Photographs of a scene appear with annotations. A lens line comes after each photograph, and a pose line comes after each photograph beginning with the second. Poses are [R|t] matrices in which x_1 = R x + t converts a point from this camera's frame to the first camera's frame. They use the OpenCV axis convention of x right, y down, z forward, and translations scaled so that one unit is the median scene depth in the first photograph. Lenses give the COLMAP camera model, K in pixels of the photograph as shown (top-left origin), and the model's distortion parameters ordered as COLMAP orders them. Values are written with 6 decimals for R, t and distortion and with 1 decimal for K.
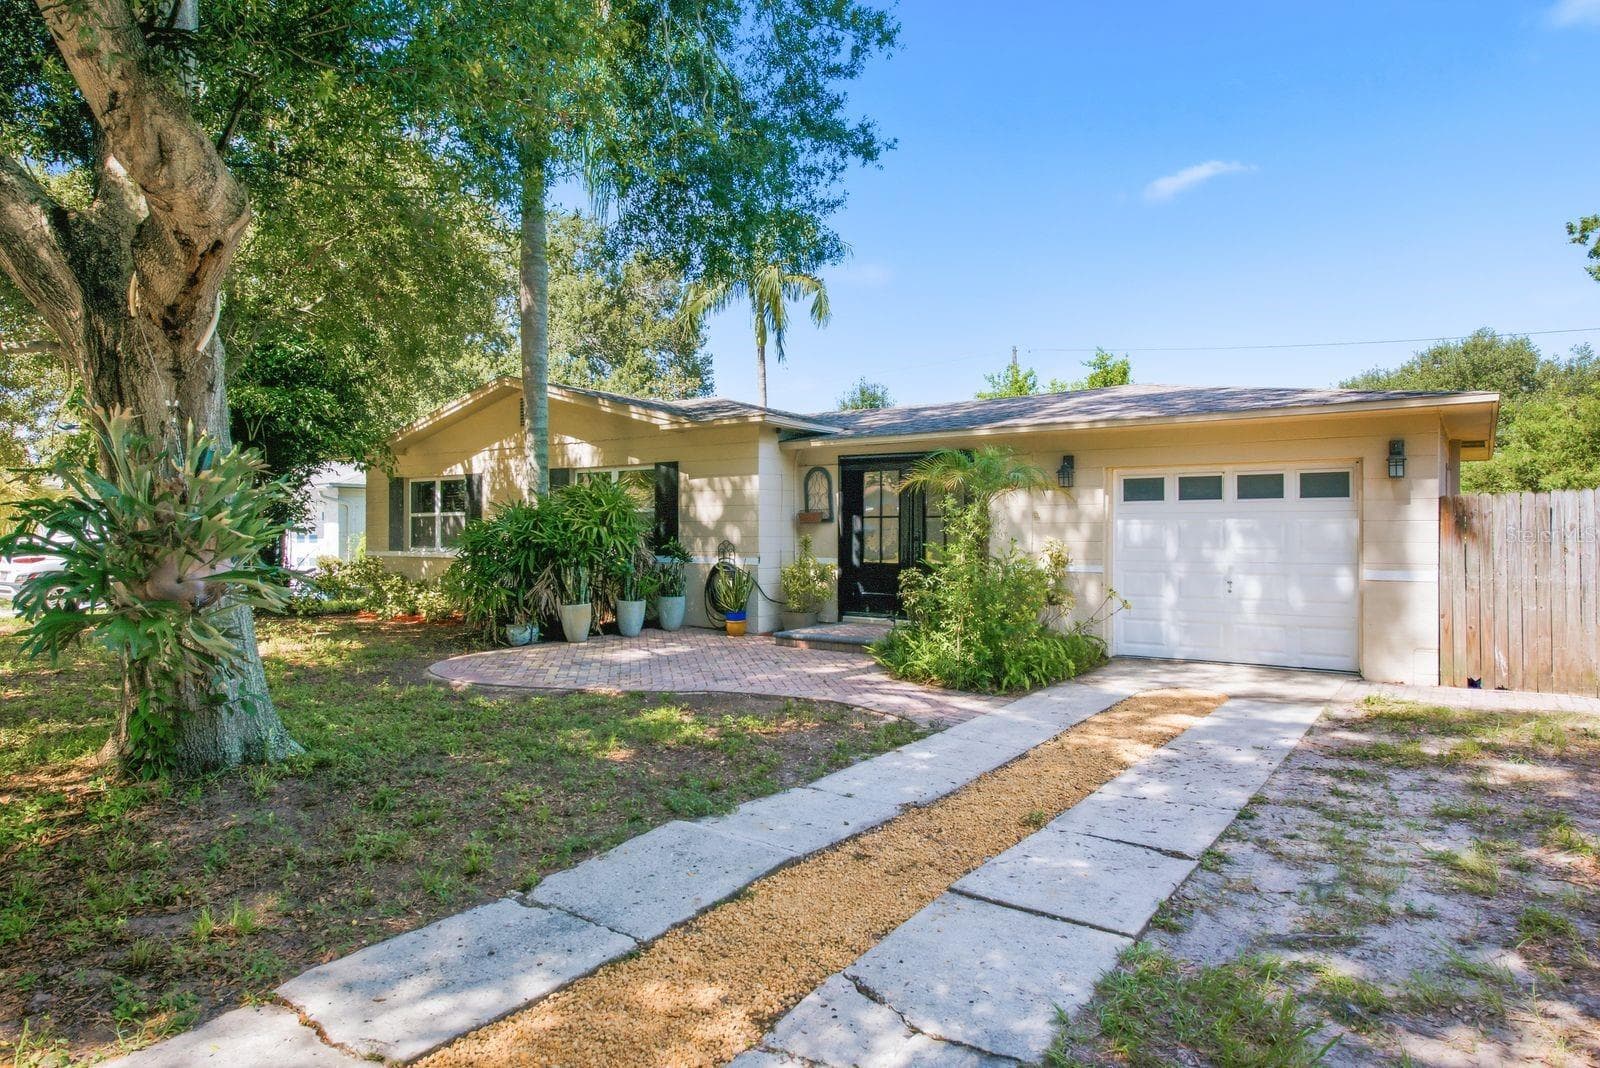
lens RADIAL K [[988.8, 0, 804.8], [0, 988.8, 555.7], [0, 0, 1]] dist [0.025946, -0.022315]
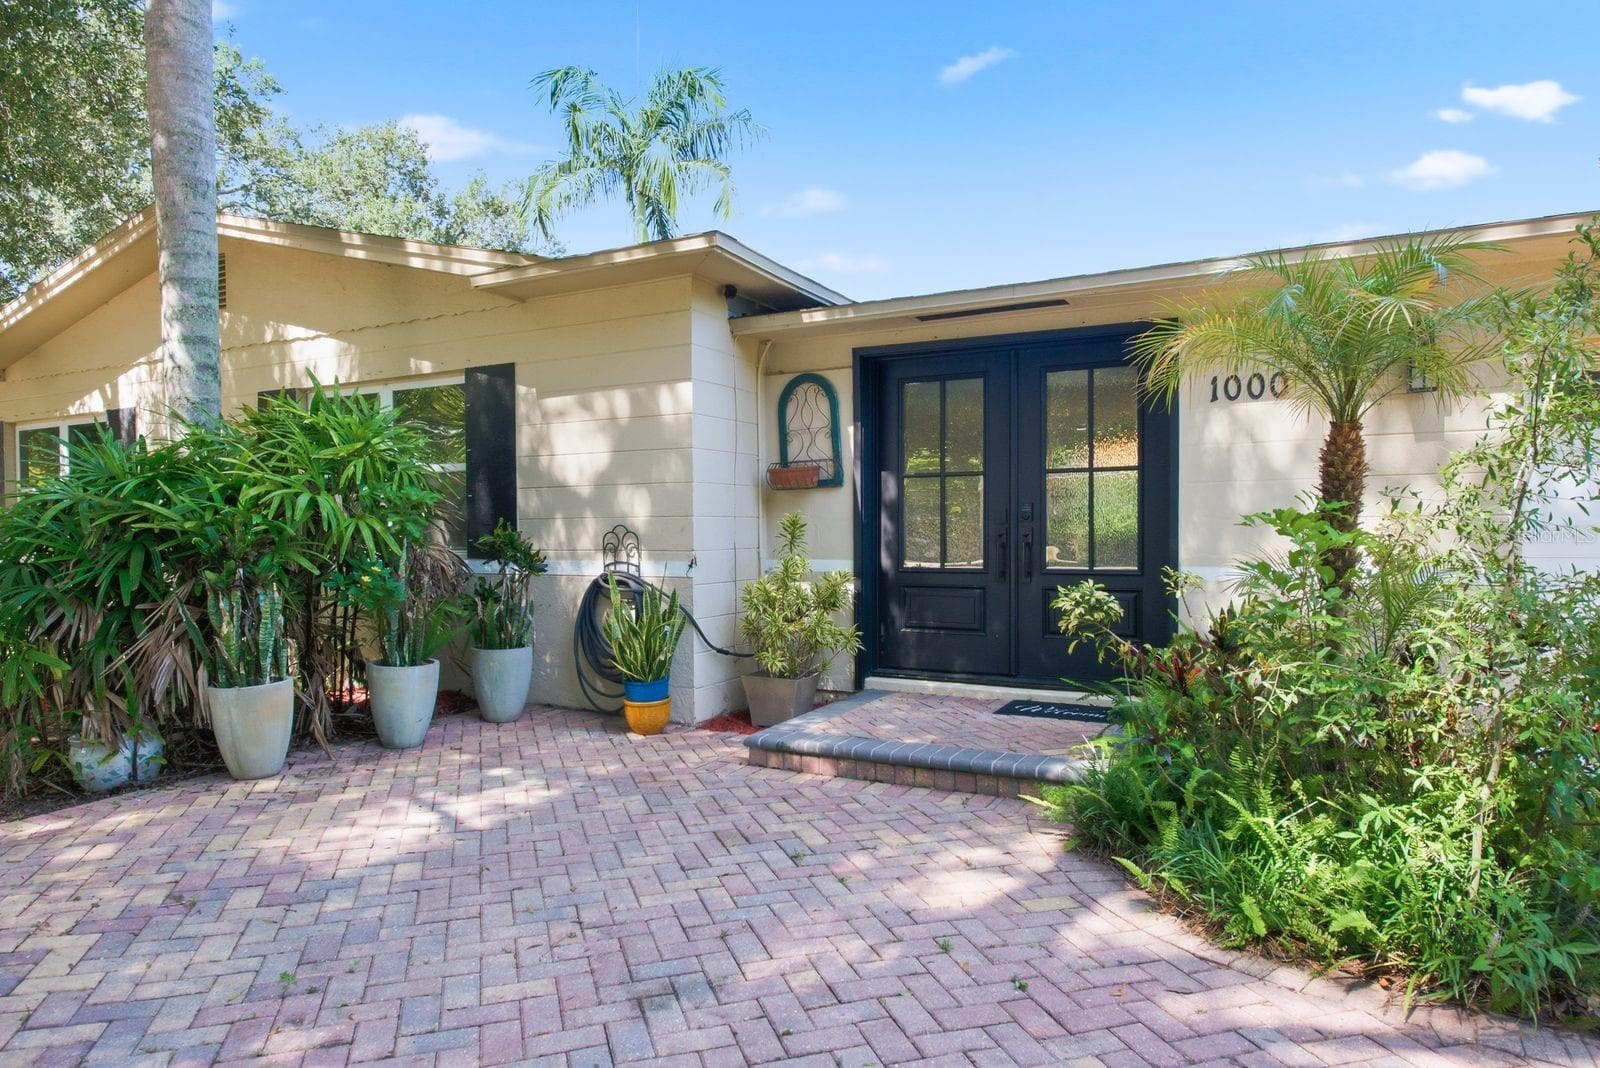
lens RADIAL K [[988.8, 0, 804.8], [0, 988.8, 555.7], [0, 0, 1]] dist [0.025946, -0.022315]
pose [[0.989933, -0.011652, 0.141053, -0.059258], [0.011713, 0.999931, 0.000399, 0.000114], [-0.141048, 0.001258, 0.990002, 0.521271]]
